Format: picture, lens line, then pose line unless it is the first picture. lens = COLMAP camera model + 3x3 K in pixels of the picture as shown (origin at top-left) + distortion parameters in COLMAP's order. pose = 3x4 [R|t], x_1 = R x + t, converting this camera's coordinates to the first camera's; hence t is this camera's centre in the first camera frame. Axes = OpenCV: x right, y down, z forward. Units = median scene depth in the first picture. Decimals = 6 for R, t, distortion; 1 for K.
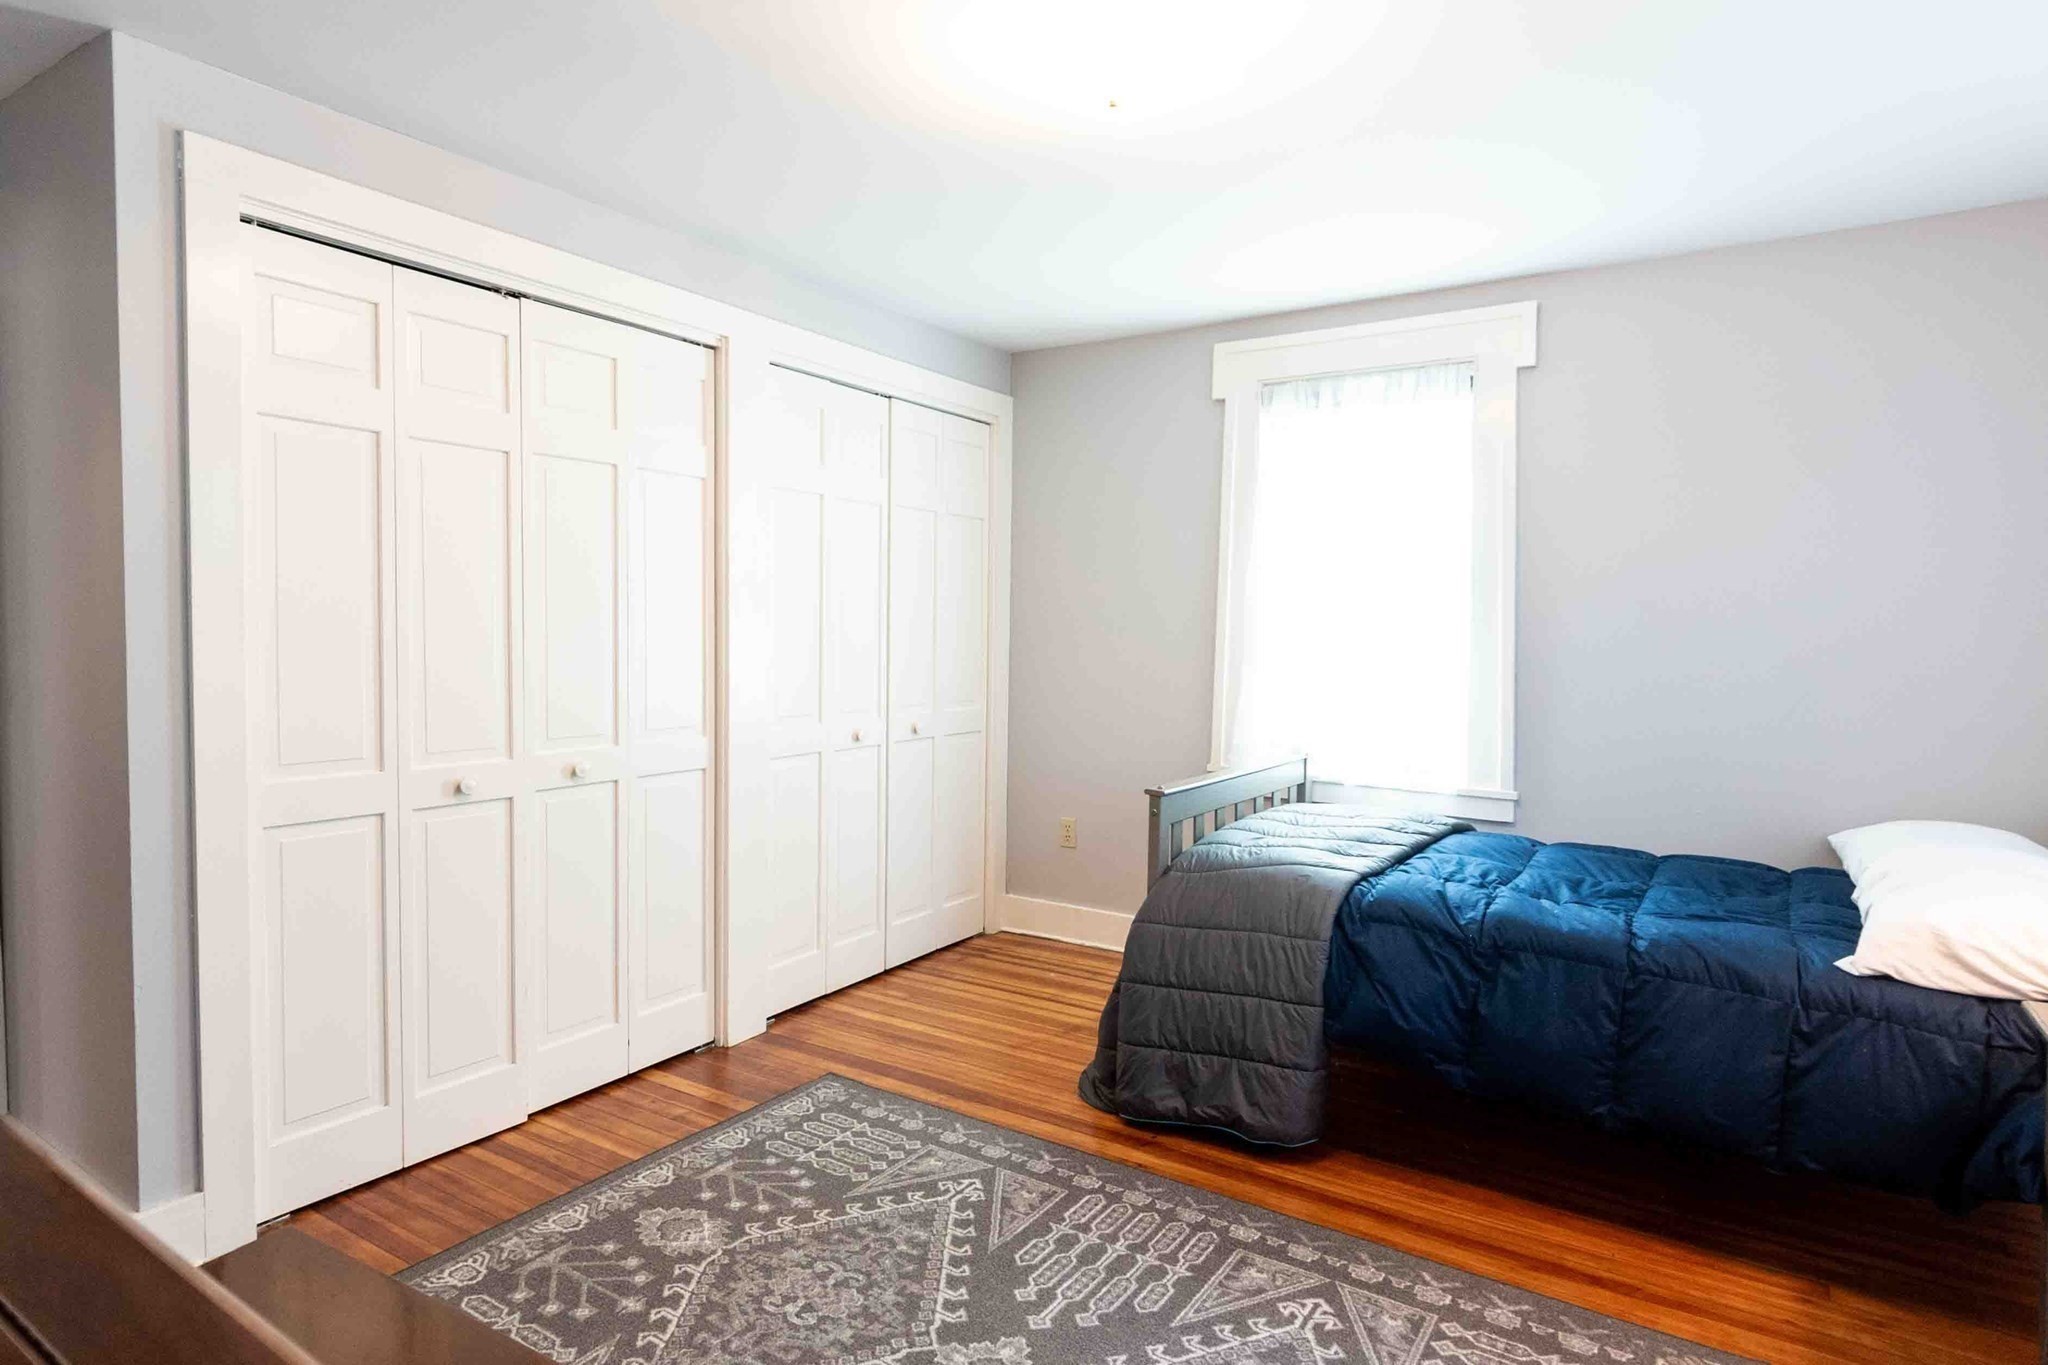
lens RADIAL K [[1109.6, 0, 1024.0], [0, 1109.6, 682.5], [0, 0, 1]] dist [0.004301, -0.000246]
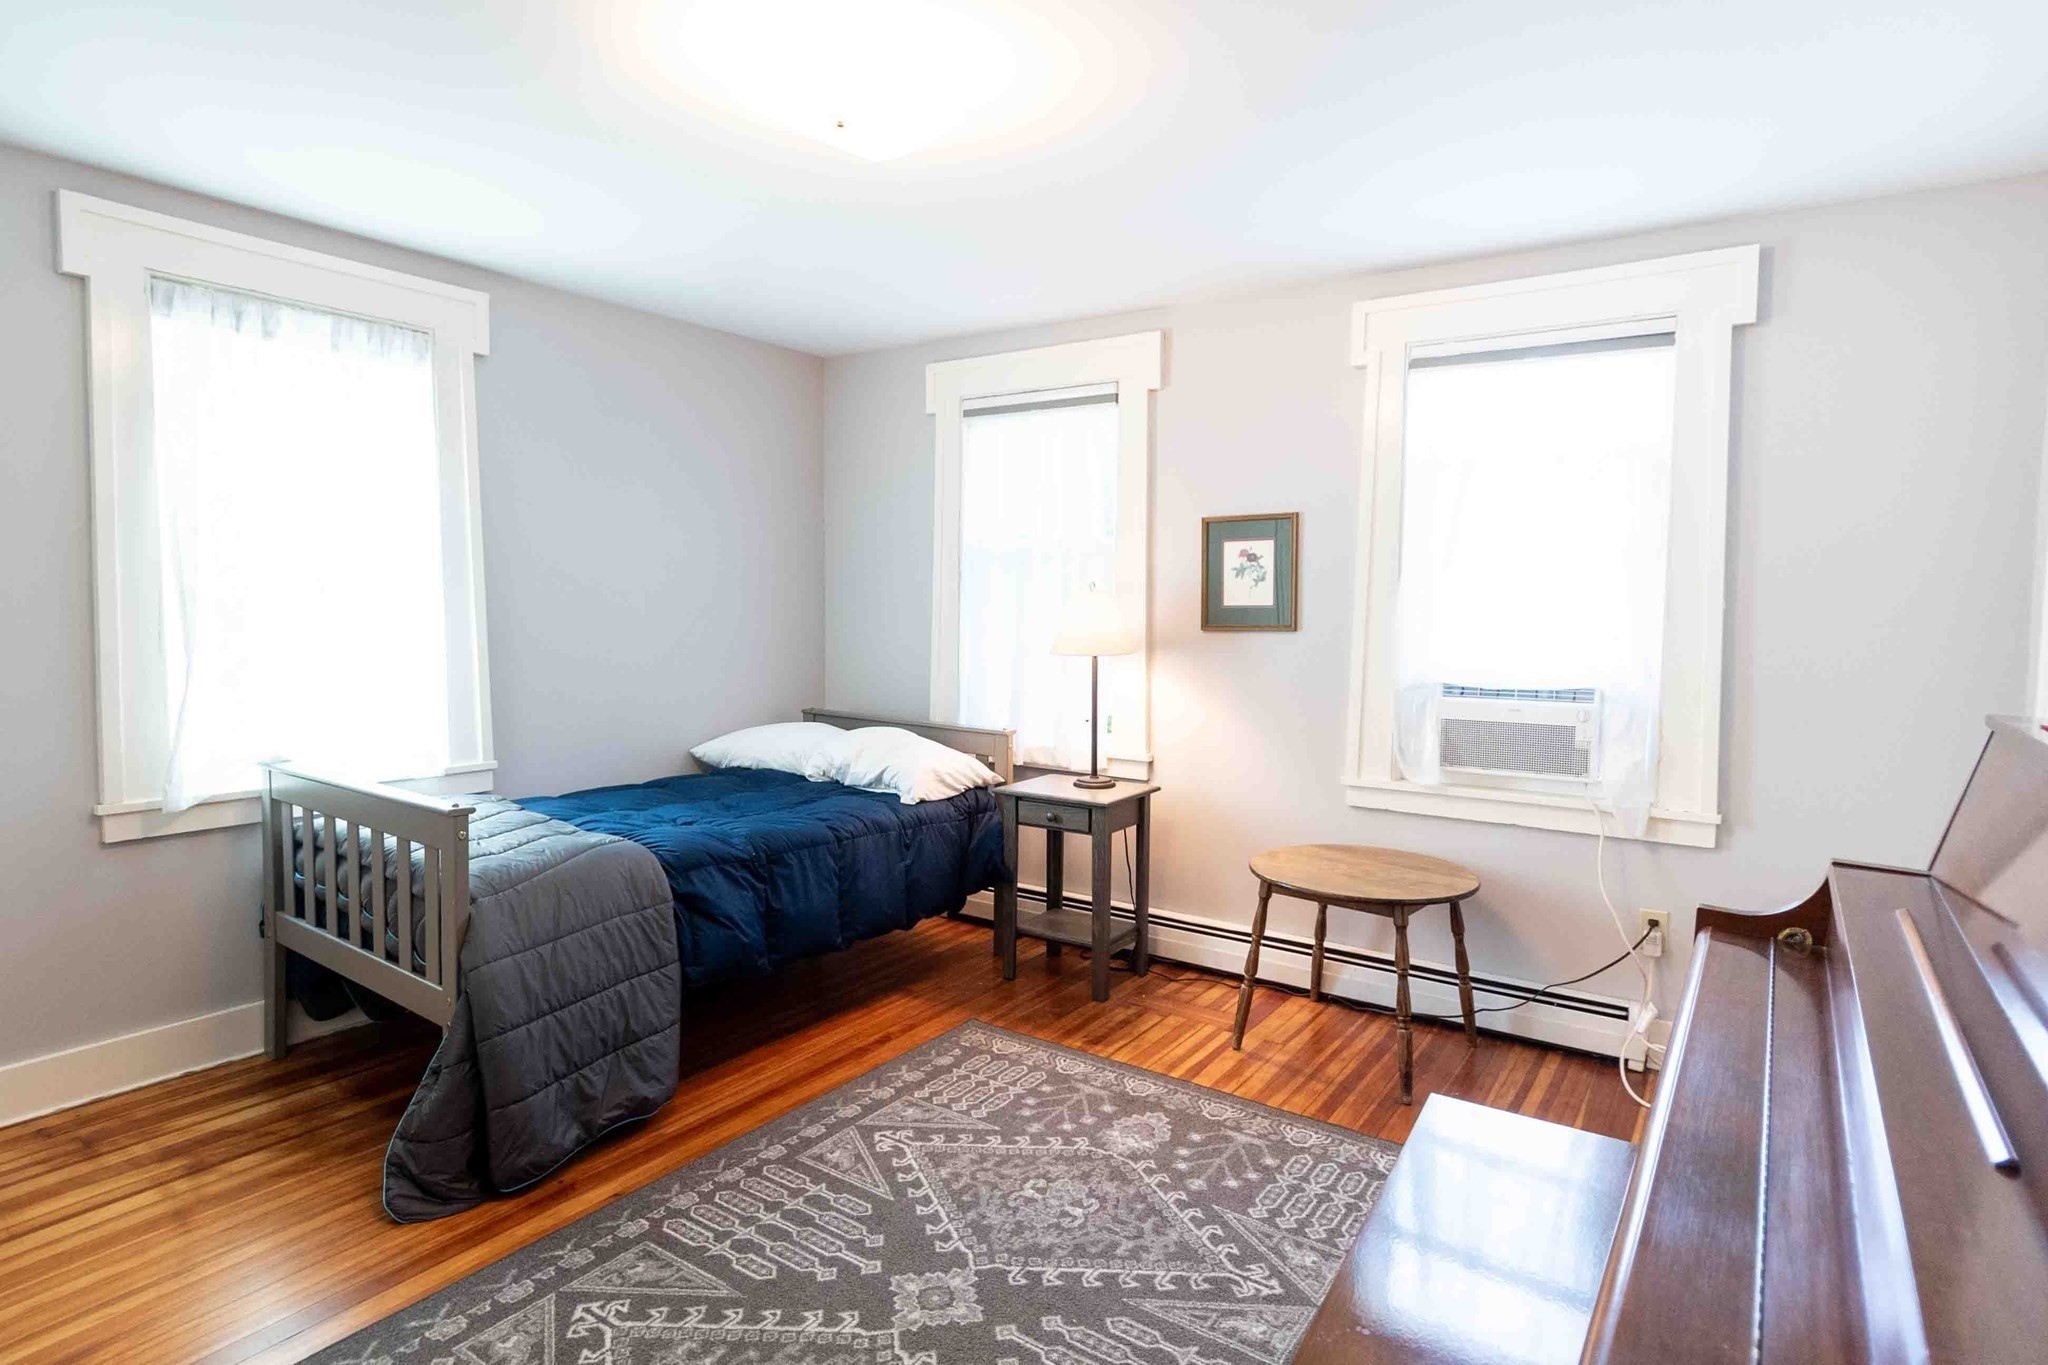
lens RADIAL K [[1088.7, 0, 1024.0], [0, 1088.7, 682.5], [0, 0, 1]] dist [-0.000075, 0.000064]
pose [[0.026535, -0.086488, 0.995899, -0.845395], [0.044167, 0.995379, 0.085266, -0.061138], [-0.998672, 0.041723, 0.030232, 0.685567]]
